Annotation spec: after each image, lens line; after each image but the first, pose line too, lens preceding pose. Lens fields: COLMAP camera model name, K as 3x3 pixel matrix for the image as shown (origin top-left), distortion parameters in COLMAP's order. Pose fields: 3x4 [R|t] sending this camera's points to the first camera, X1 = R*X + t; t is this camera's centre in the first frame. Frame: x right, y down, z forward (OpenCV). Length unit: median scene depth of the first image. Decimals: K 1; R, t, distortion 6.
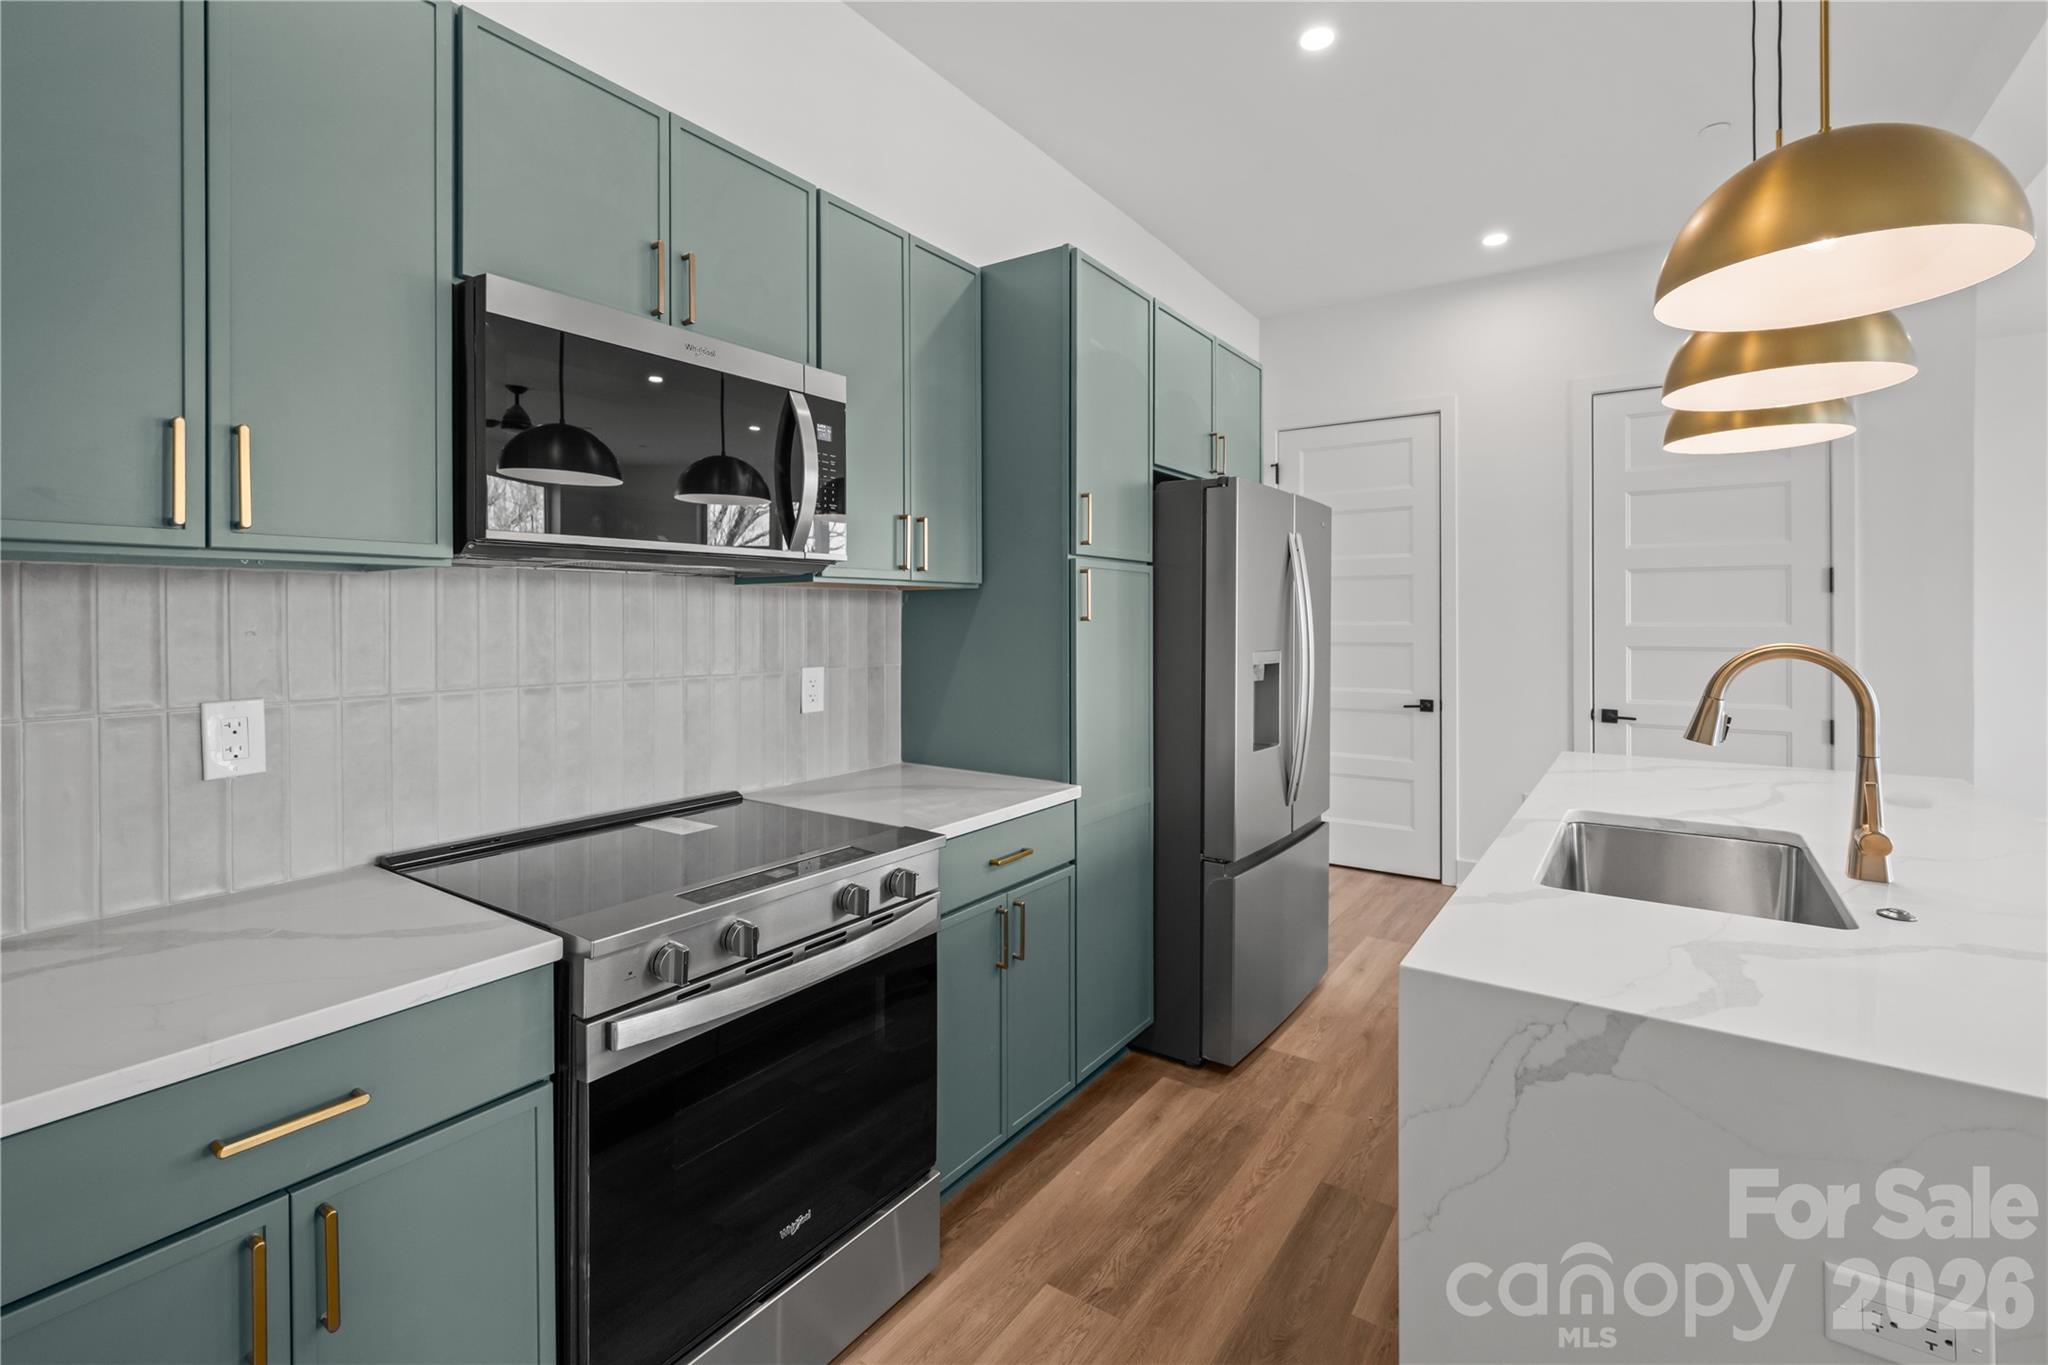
lens RADIAL K [[908.6, 0, 1023.4], [0, 908.6, 620.0], [0, 0, 1]] dist [-0.003005, 0.000507]
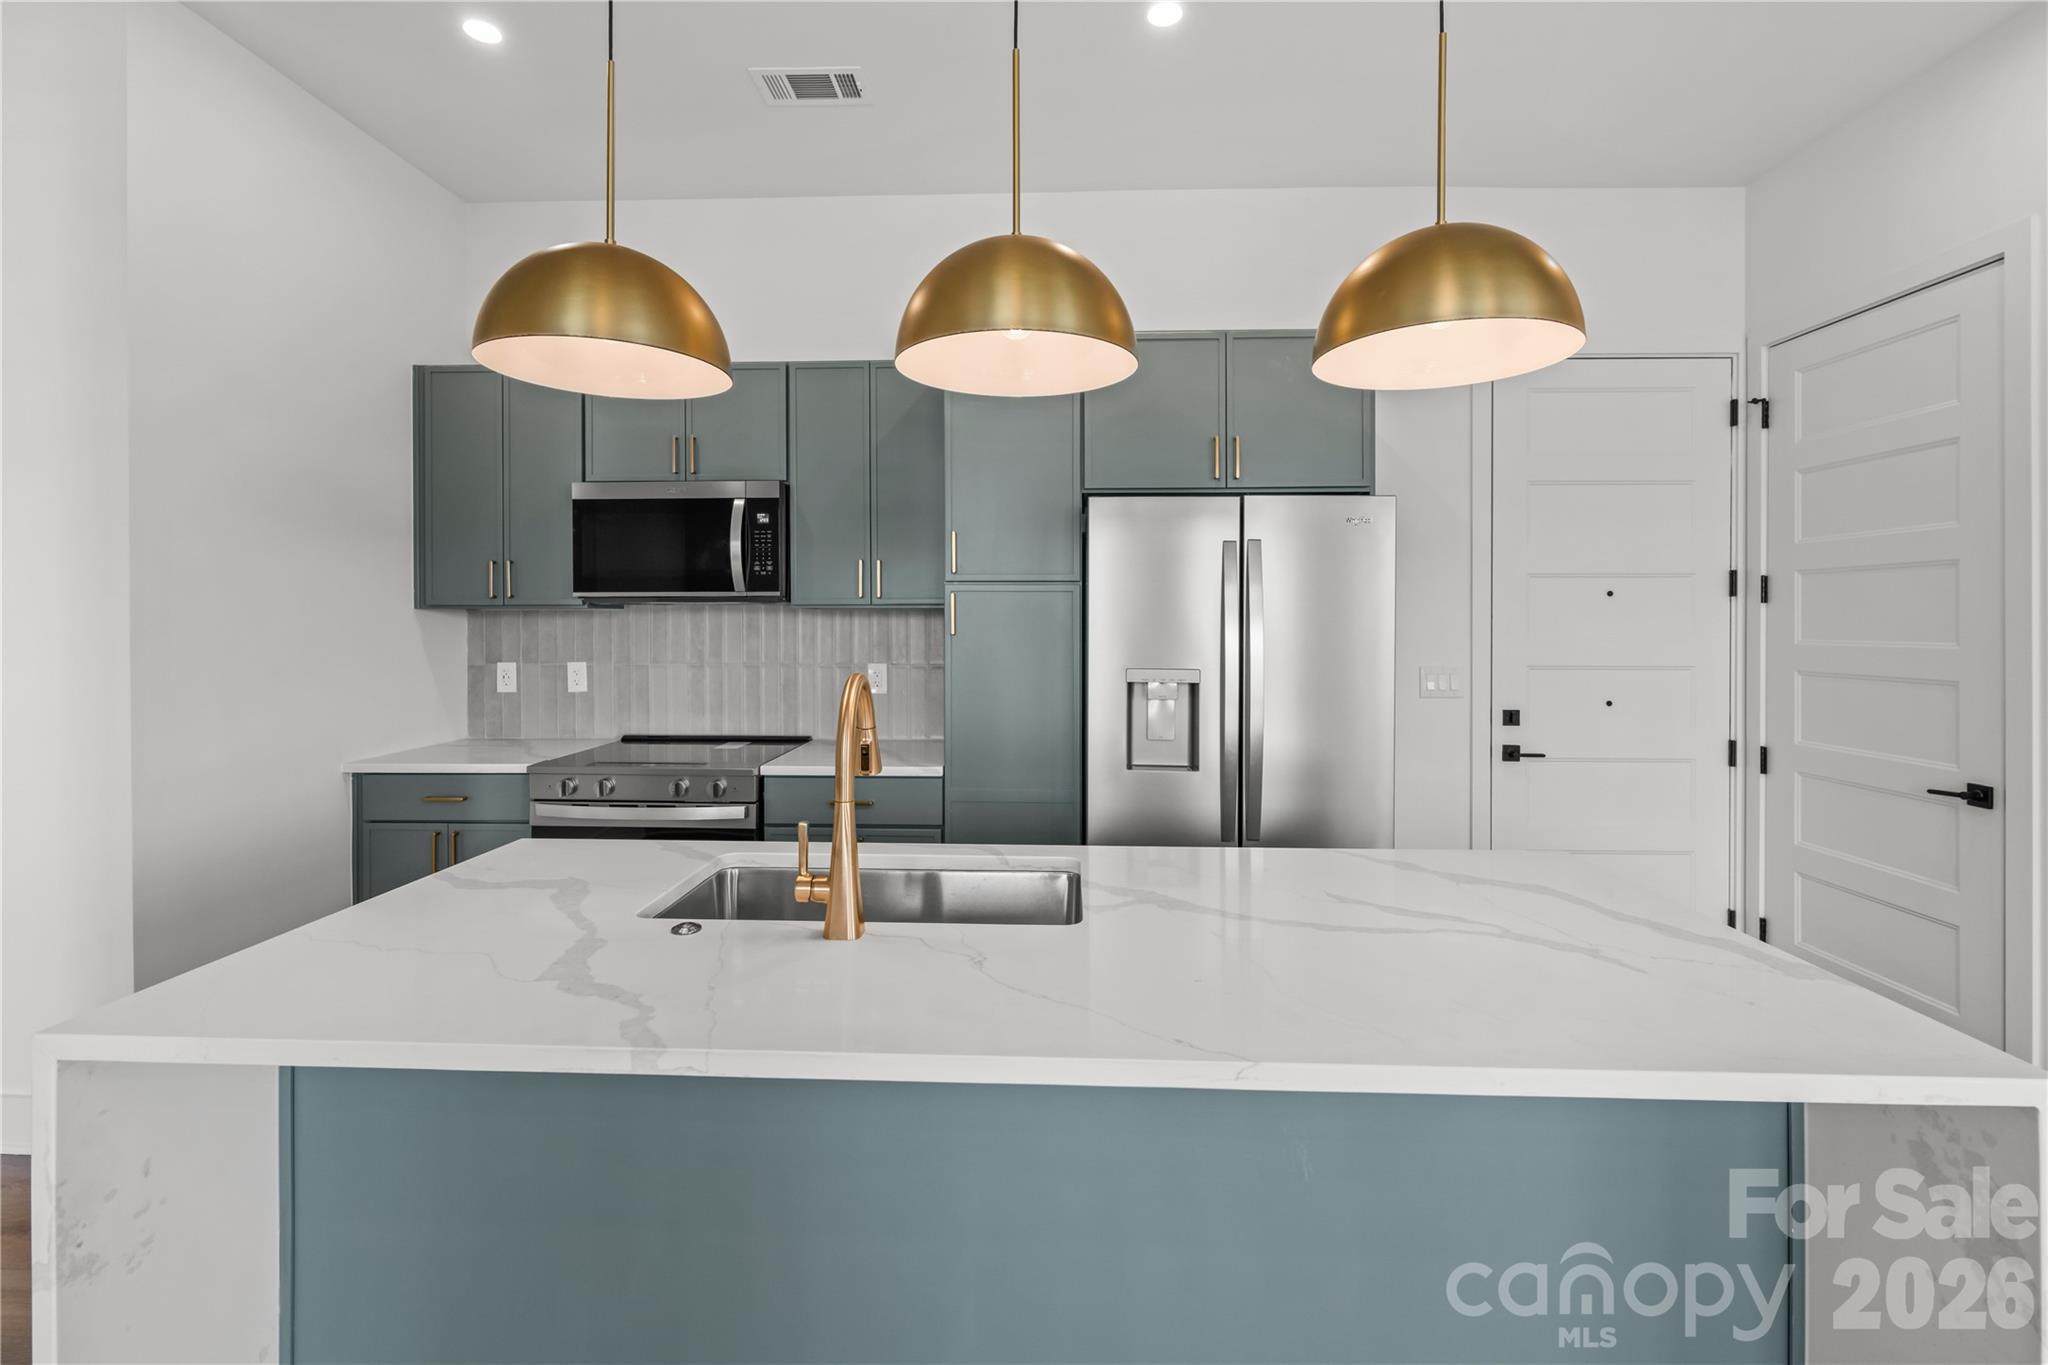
lens RADIAL K [[908.6, 0, 1043.9], [0, 908.6, 629.9], [0, 0, 1]] dist [-0.003005, 0.000507]
pose [[0.539319, 0.006797, -0.842074, 1.187562], [-0.005144, 0.999975, 0.004777, -0.011494], [0.842086, 0.001755, 0.539340, 0.447148]]
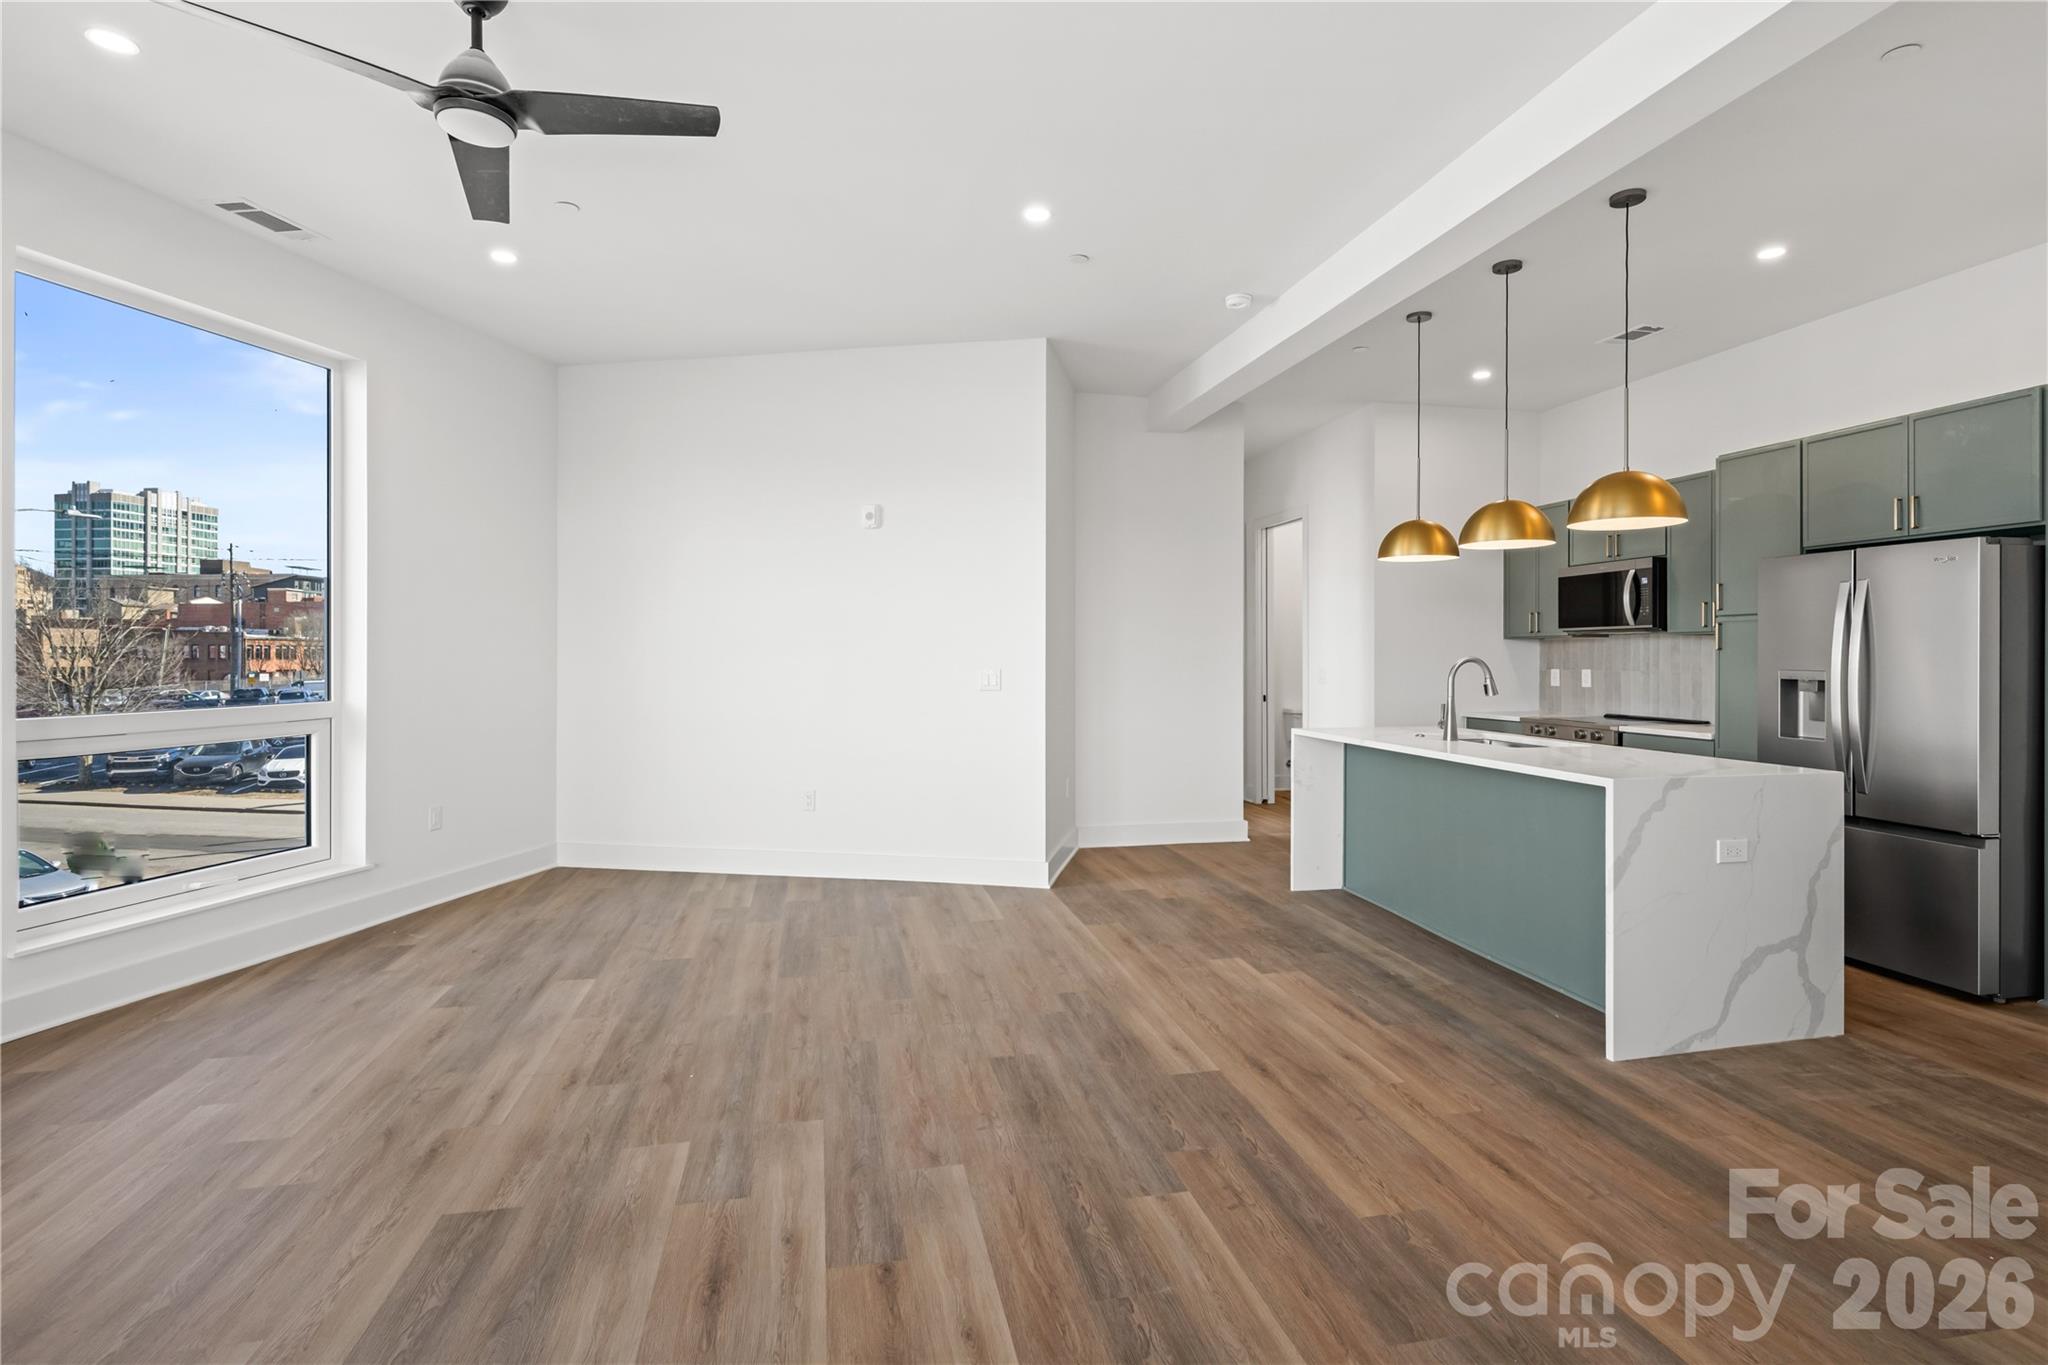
lens RADIAL K [[995.3, 0, 1027.1], [0, 995.3, 663.0], [0, 0, 1]] dist [0.004219, -0.000415]
pose [[-0.681088, 0.003168, -0.732194, 2.625021], [-0.005997, 0.999933, 0.009905, 0.018243], [0.732177, 0.011137, -0.681024, 1.374840]]
